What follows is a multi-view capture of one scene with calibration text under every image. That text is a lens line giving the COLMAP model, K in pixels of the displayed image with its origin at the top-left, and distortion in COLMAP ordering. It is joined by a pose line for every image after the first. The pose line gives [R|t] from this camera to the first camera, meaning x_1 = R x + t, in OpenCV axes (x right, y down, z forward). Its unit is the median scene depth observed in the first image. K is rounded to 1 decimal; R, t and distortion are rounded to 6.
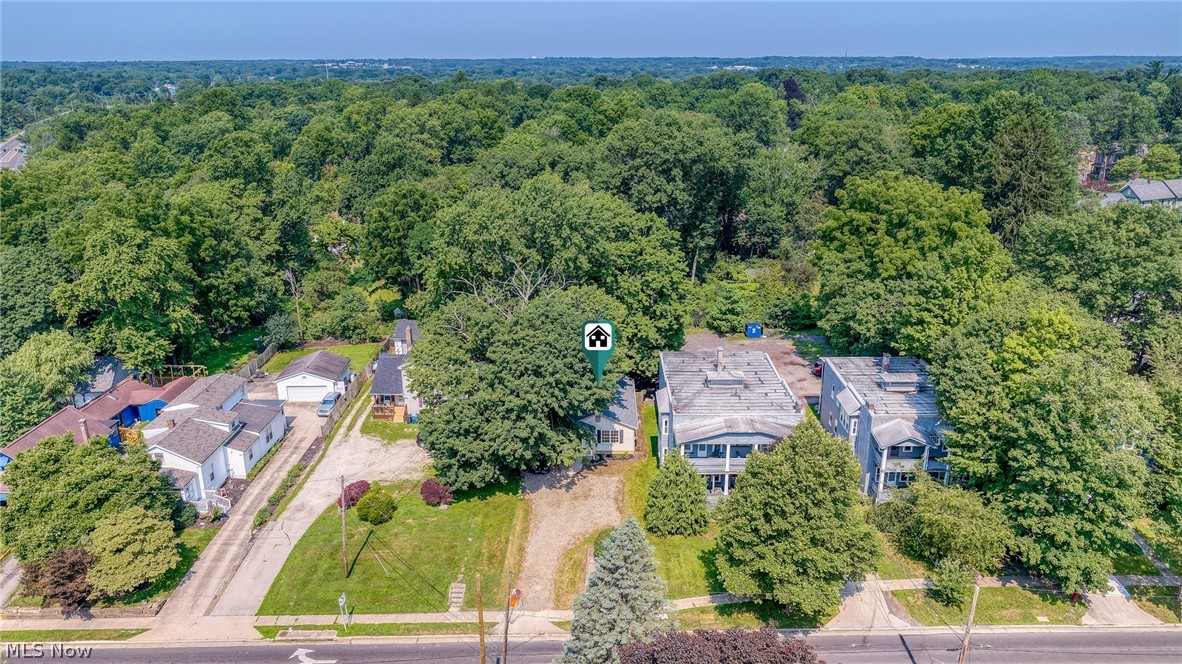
lens RADIAL K [[818.9, 0, 591.0], [0, 818.9, 332.0], [0, 0, 1]] dist [0.004342, -0.008901]
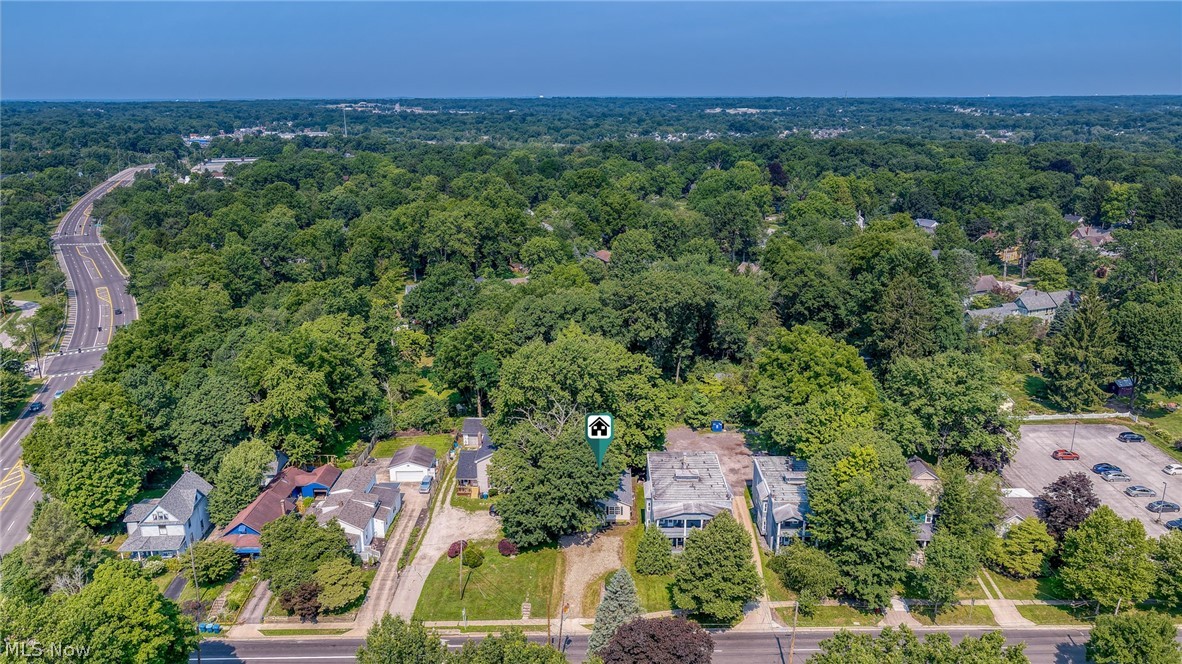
lens RADIAL K [[818.9, 0, 591.0], [0, 818.9, 332.0], [0, 0, 1]] dist [0.004342, -0.008901]
pose [[0.999967, -0.000705, -0.008042, -0.009149], [0.000392, 0.999247, -0.038800, -0.156155], [0.008064, 0.038796, 0.999215, -0.591561]]
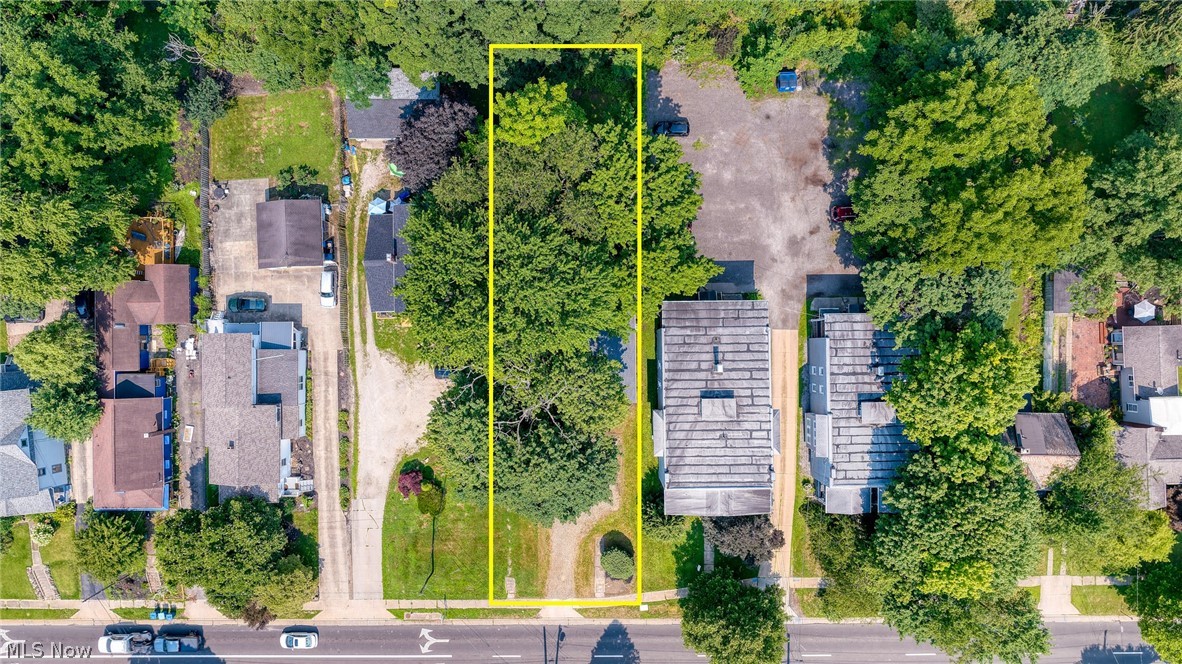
lens RADIAL K [[818.9, 0, 591.0], [0, 818.9, 332.0], [0, 0, 1]] dist [0.004342, -0.008901]
pose [[0.999616, -0.026945, -0.006401, 0.006471], [0.014913, 0.328928, 0.944237, -0.987215], [-0.023337, -0.943970, 0.329204, 0.735221]]
